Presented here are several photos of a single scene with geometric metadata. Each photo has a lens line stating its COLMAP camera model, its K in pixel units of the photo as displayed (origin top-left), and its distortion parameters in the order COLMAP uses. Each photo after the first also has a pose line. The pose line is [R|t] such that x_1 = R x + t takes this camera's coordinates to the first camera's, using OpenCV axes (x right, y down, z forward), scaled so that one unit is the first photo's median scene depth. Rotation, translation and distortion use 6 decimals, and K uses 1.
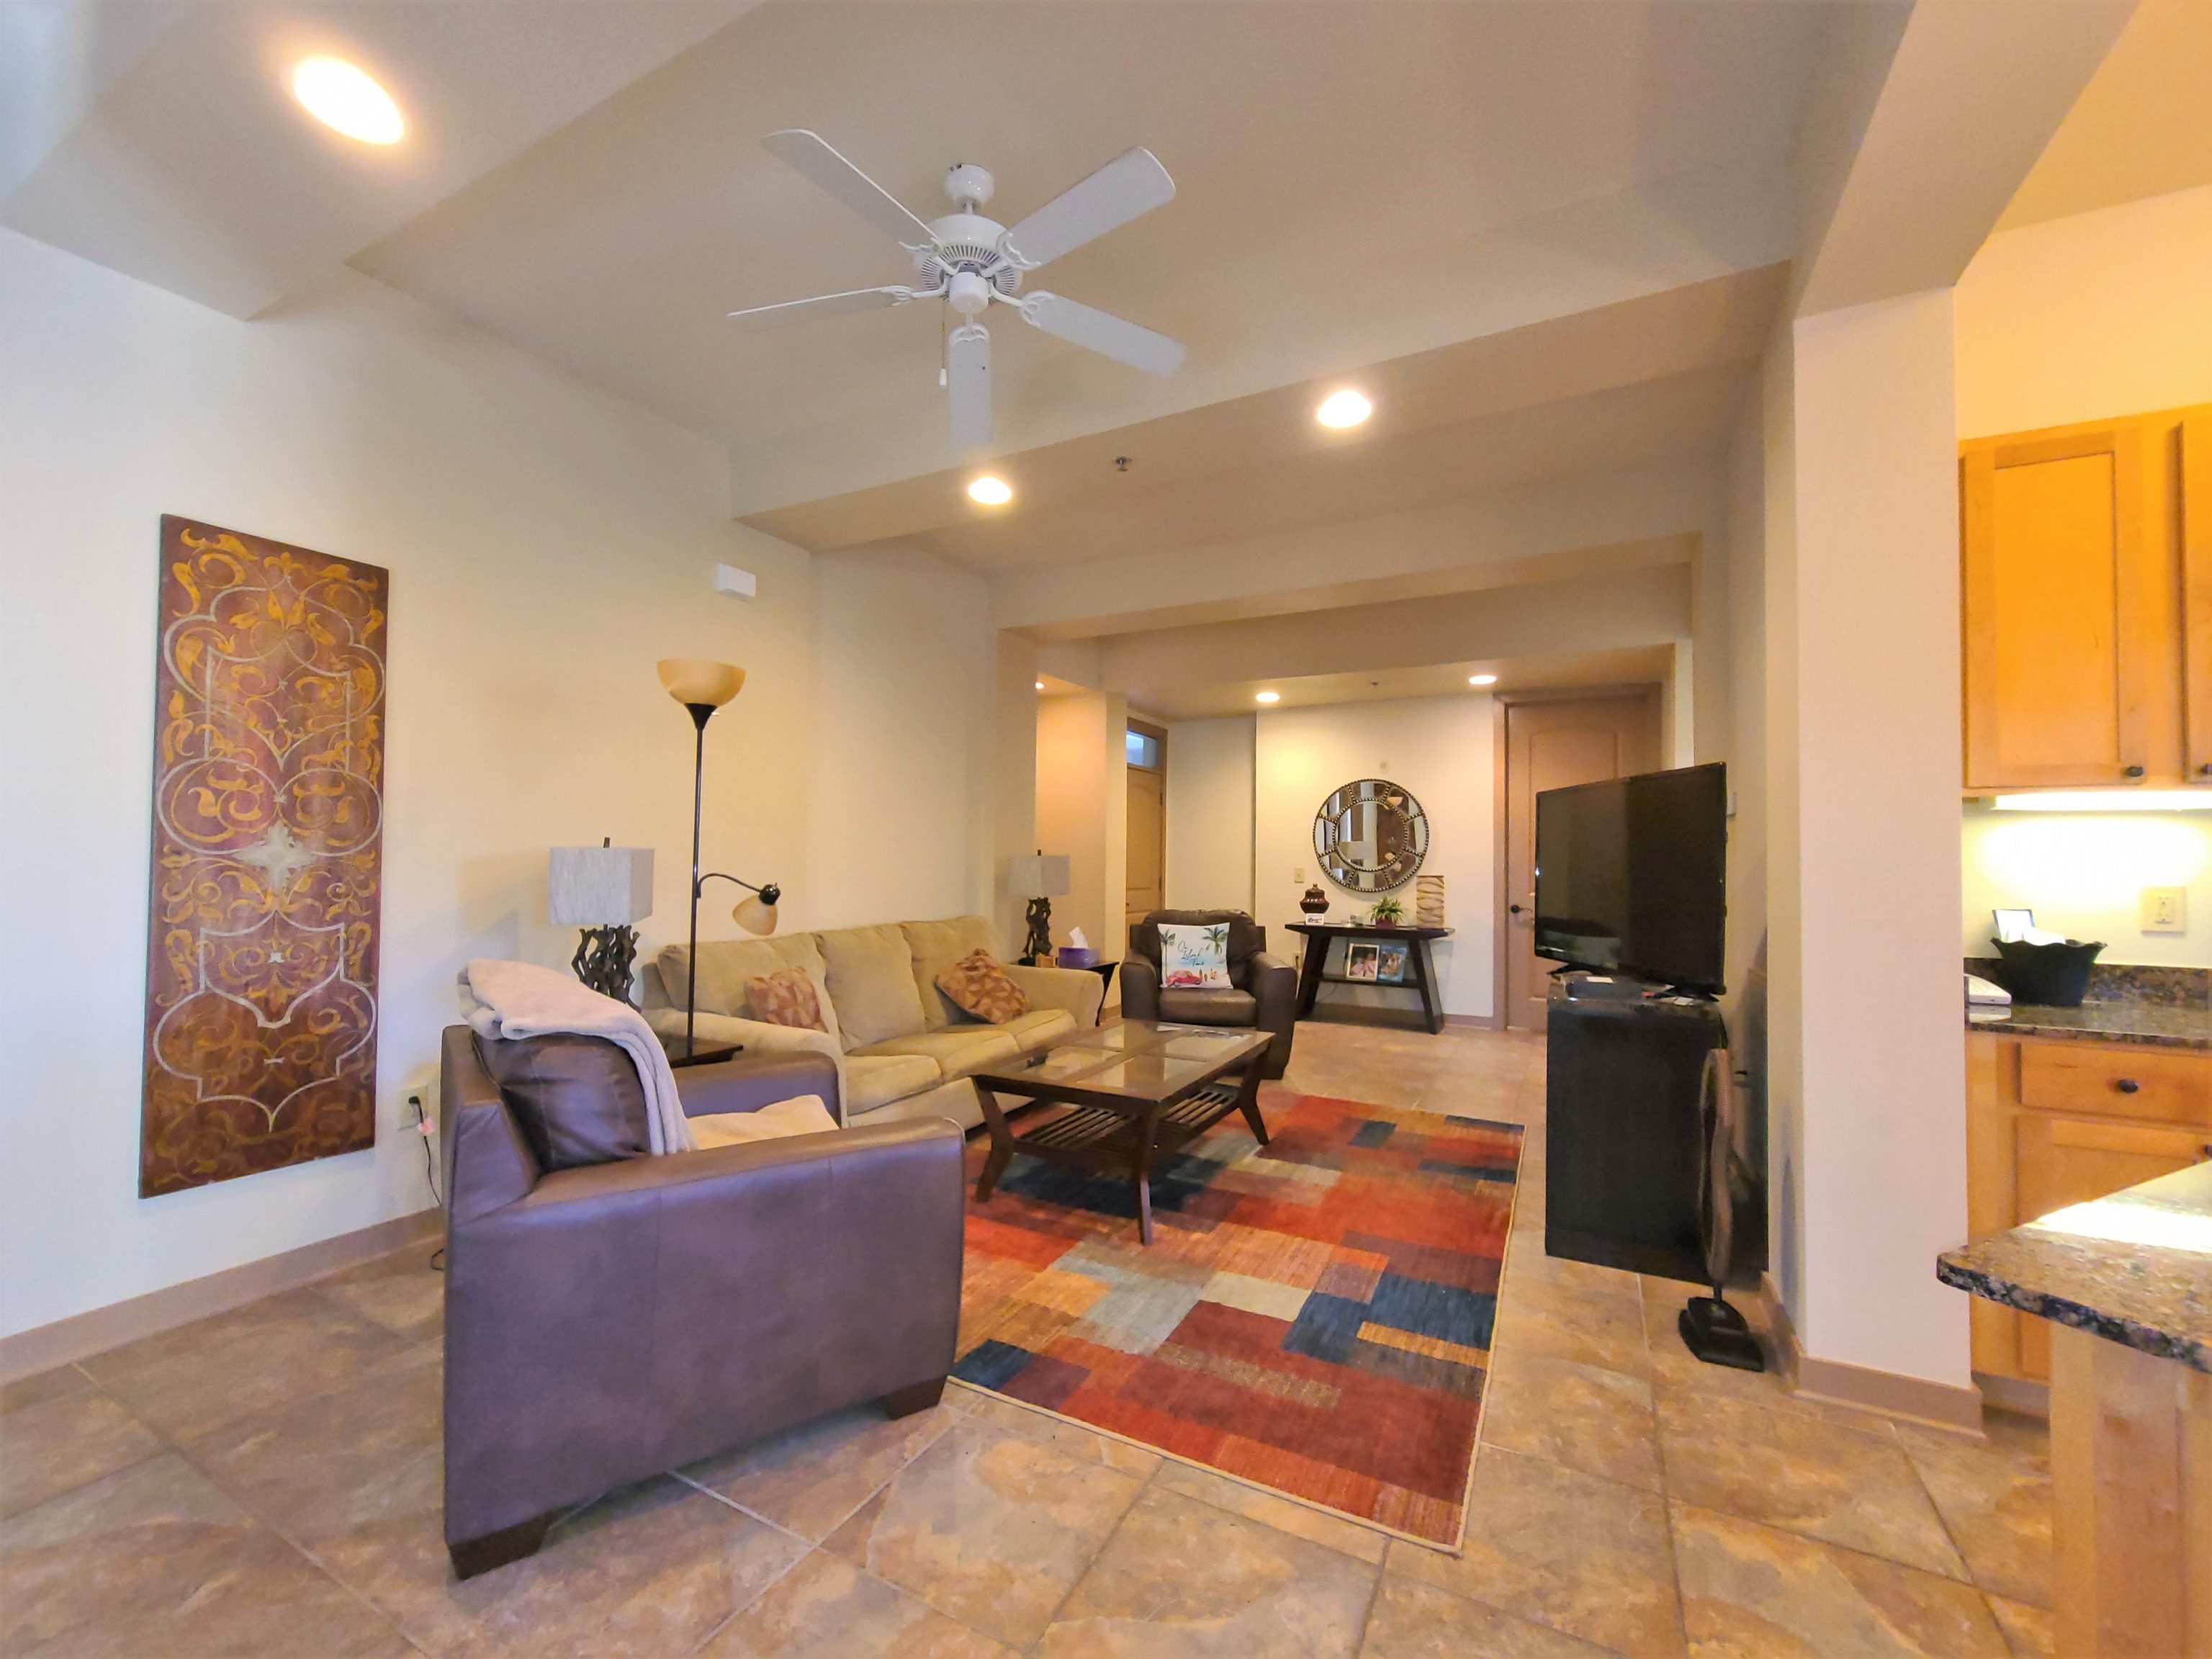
lens RADIAL K [[908.0, 0, 1085.6], [0, 908.0, 843.5], [0, 0, 1]] dist [-0.000842, 0.001025]
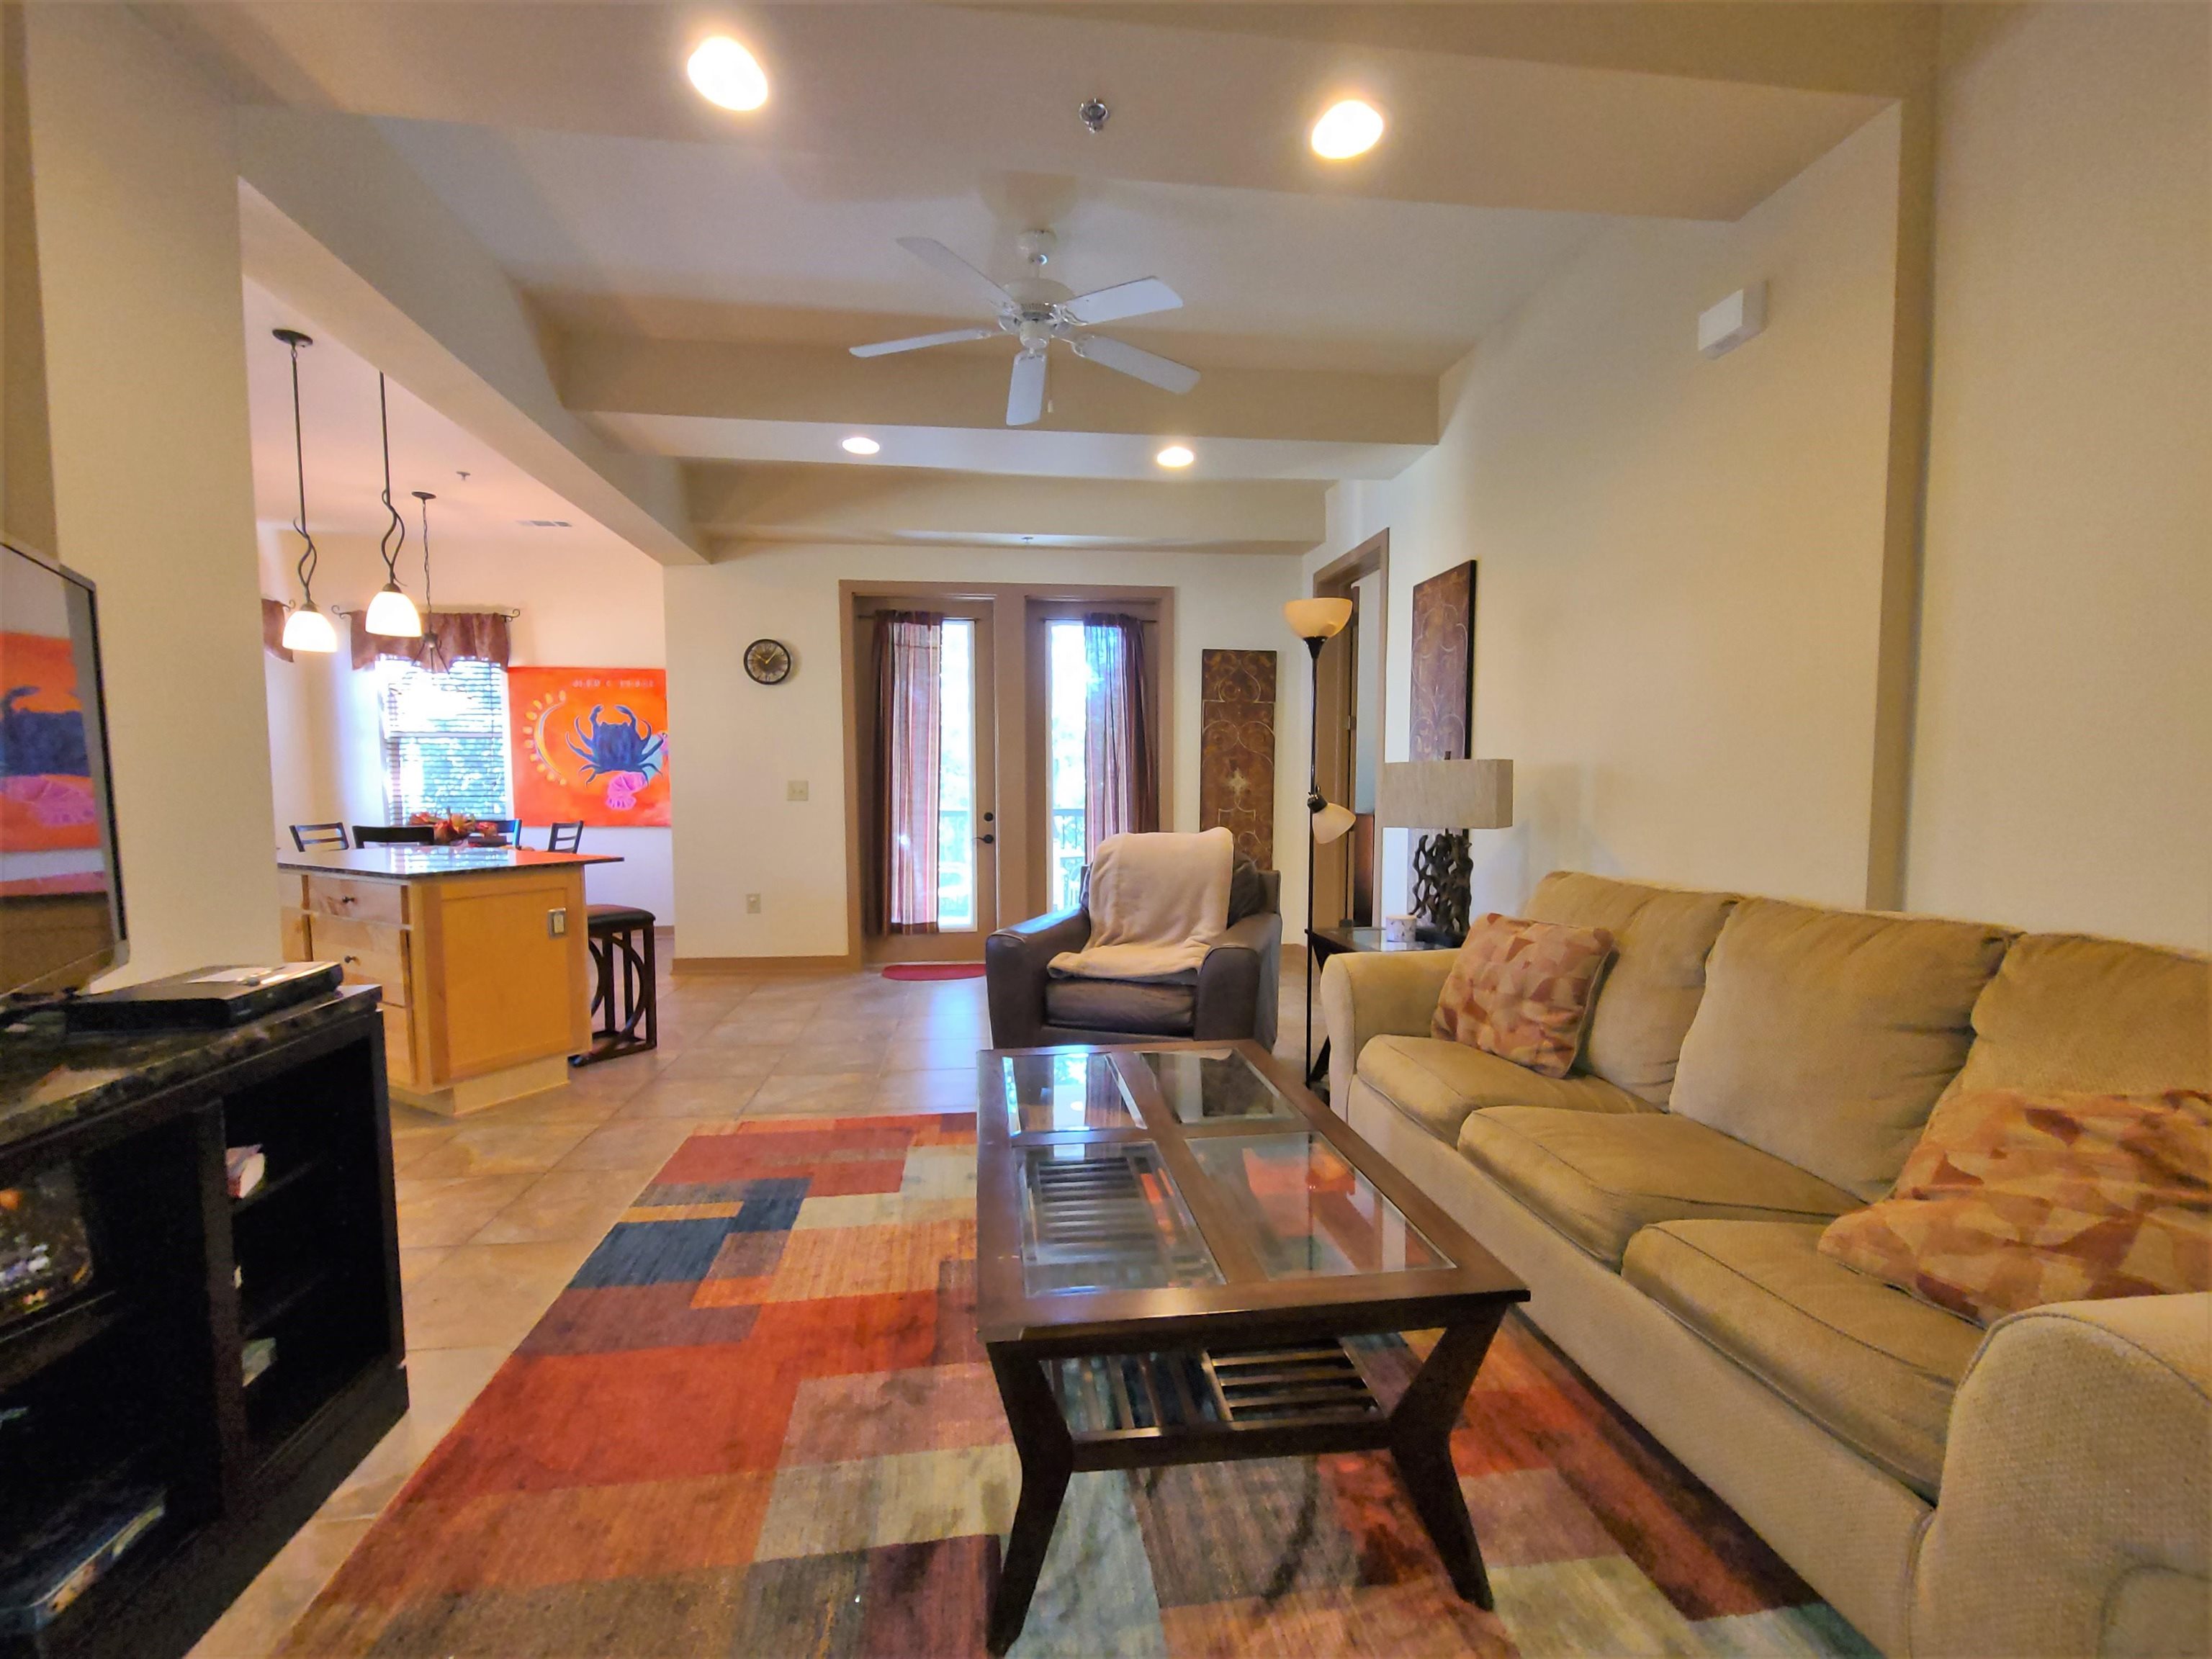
lens RADIAL K [[908.0, 0, 1089.8], [0, 908.0, 853.1], [0, 0, 1]] dist [-0.000842, 0.001025]
pose [[-0.813625, 0.033536, -0.580422, 0.578100], [0.004629, 0.998677, 0.051212, 0.071263], [0.581372, 0.038981, -0.812704, 2.105146]]
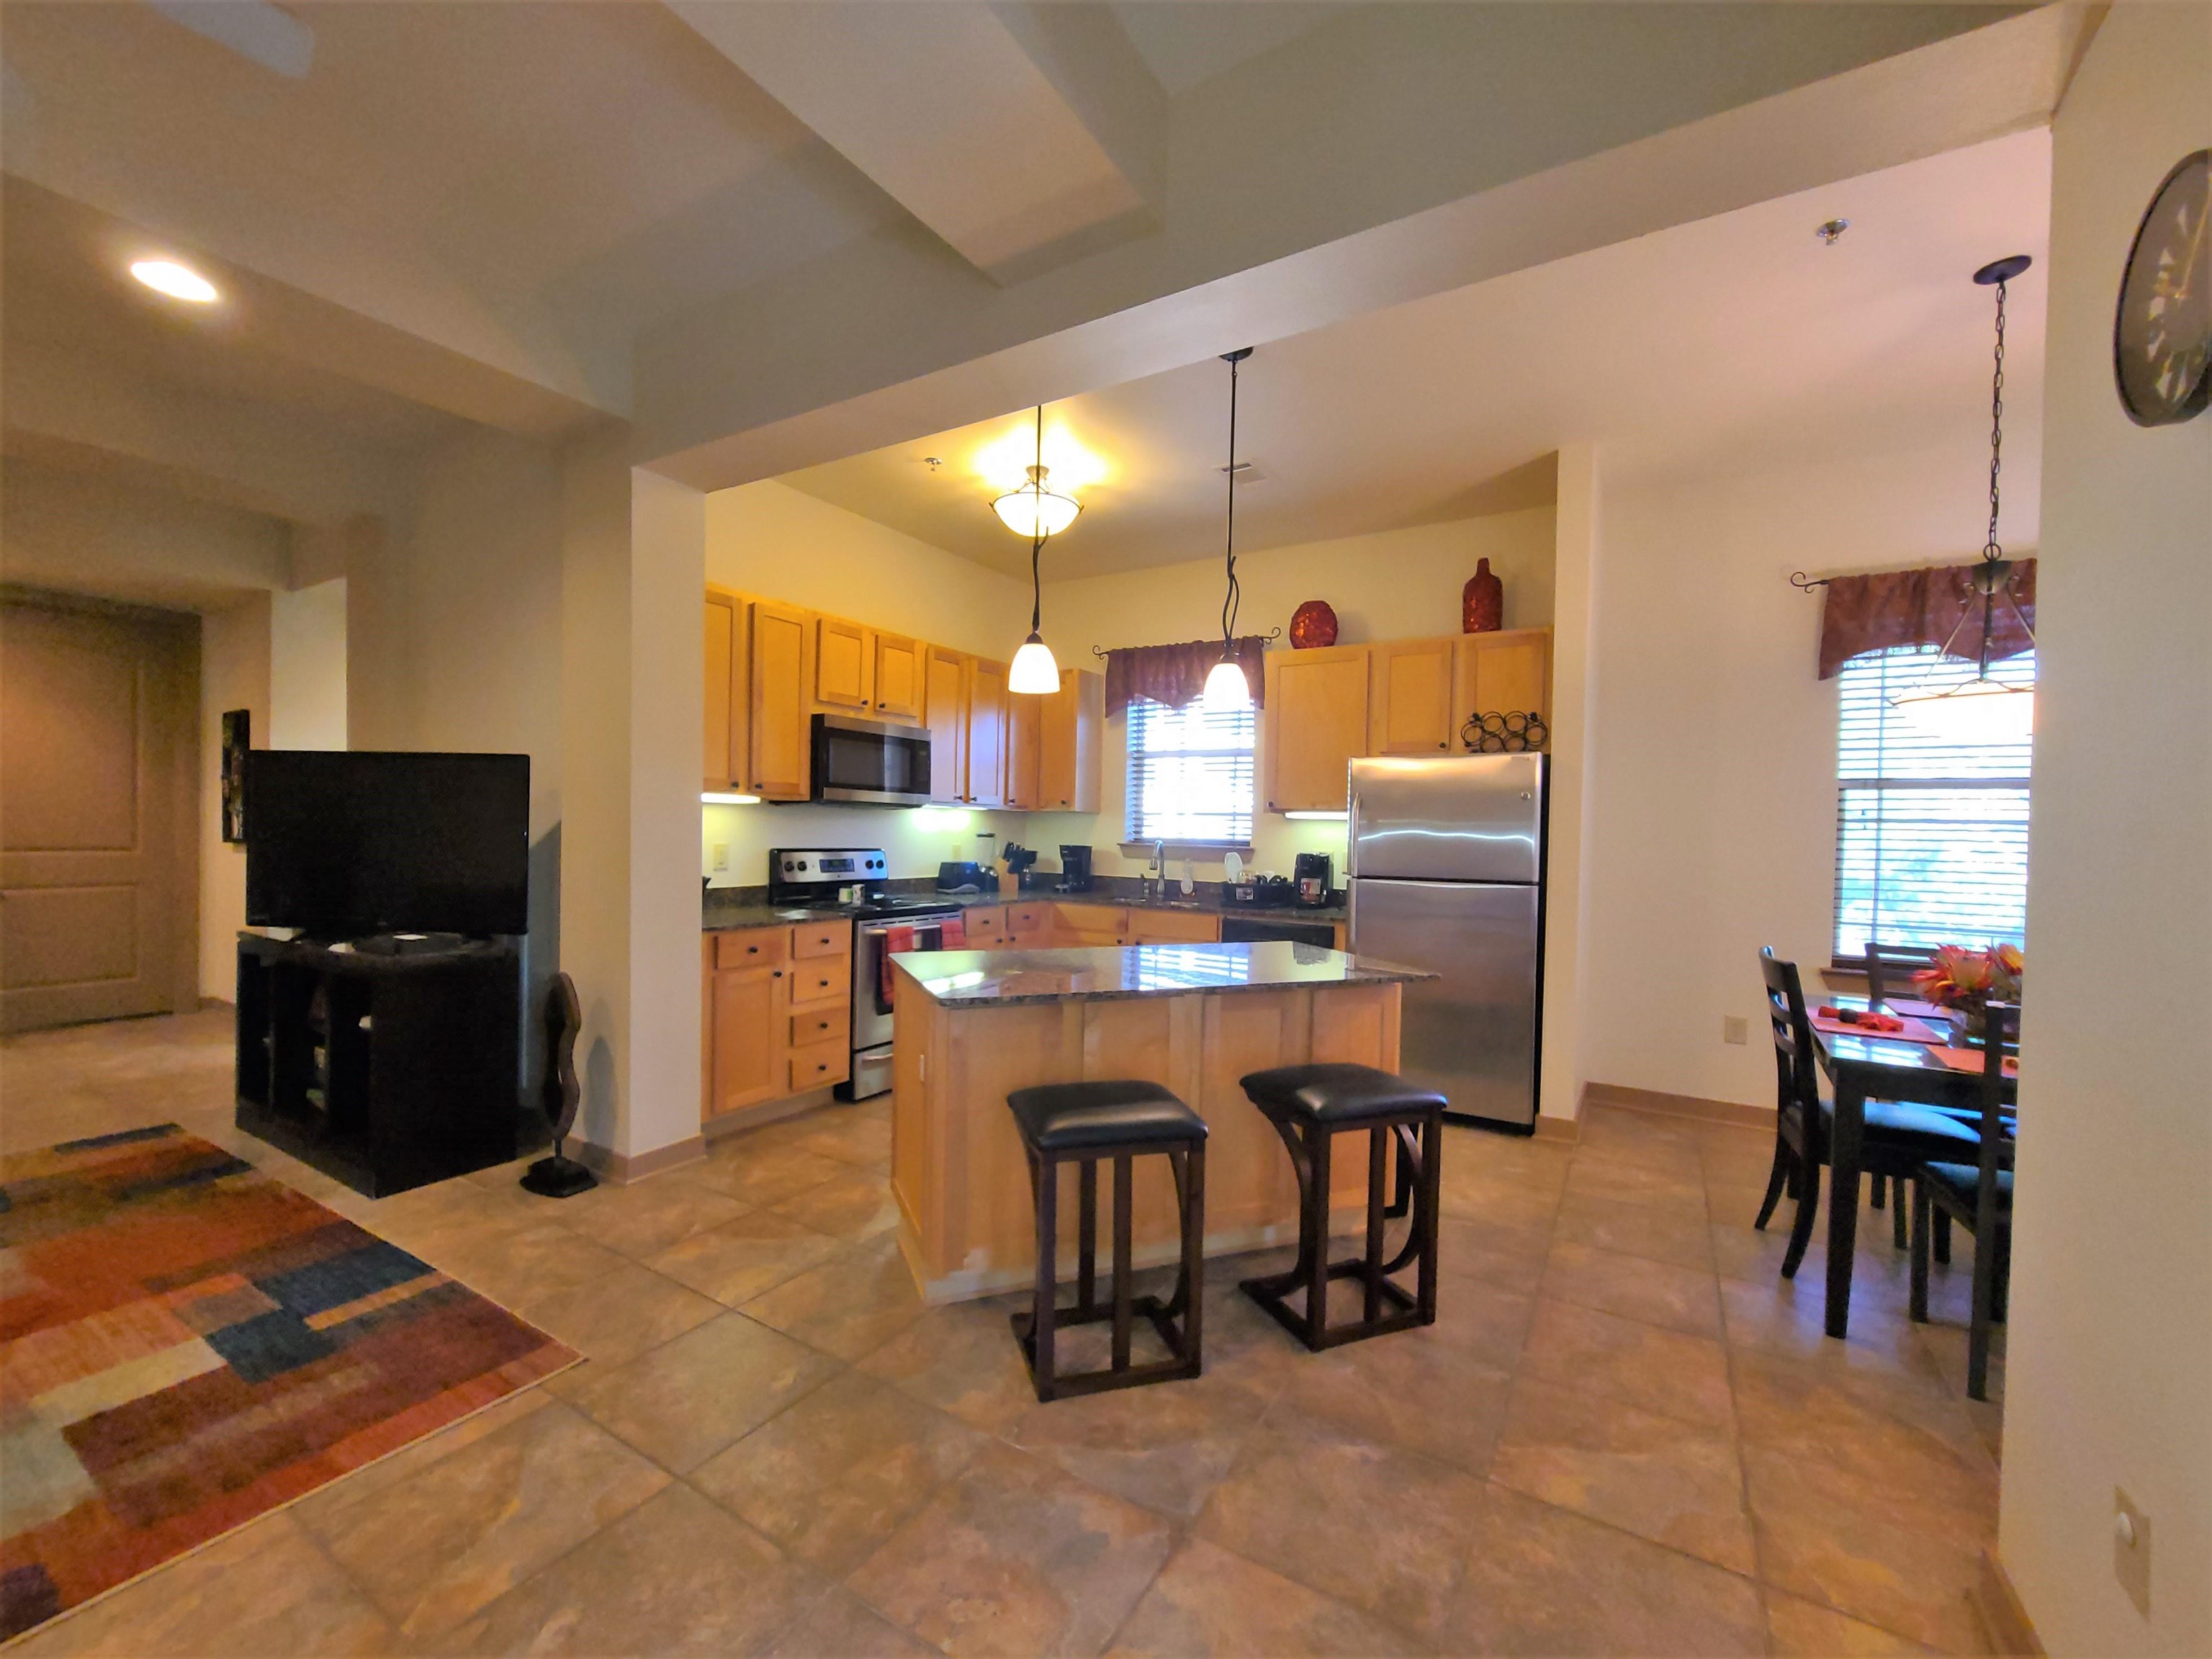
lens RADIAL K [[908.0, 0, 1088.9], [0, 908.0, 842.3], [0, 0, 1]] dist [-0.000842, 0.001025]
pose [[0.059564, -0.025983, 0.997886, -0.604944], [-0.040904, 0.998758, 0.028447, -0.038616], [-0.997386, -0.042512, 0.058427, 0.141730]]
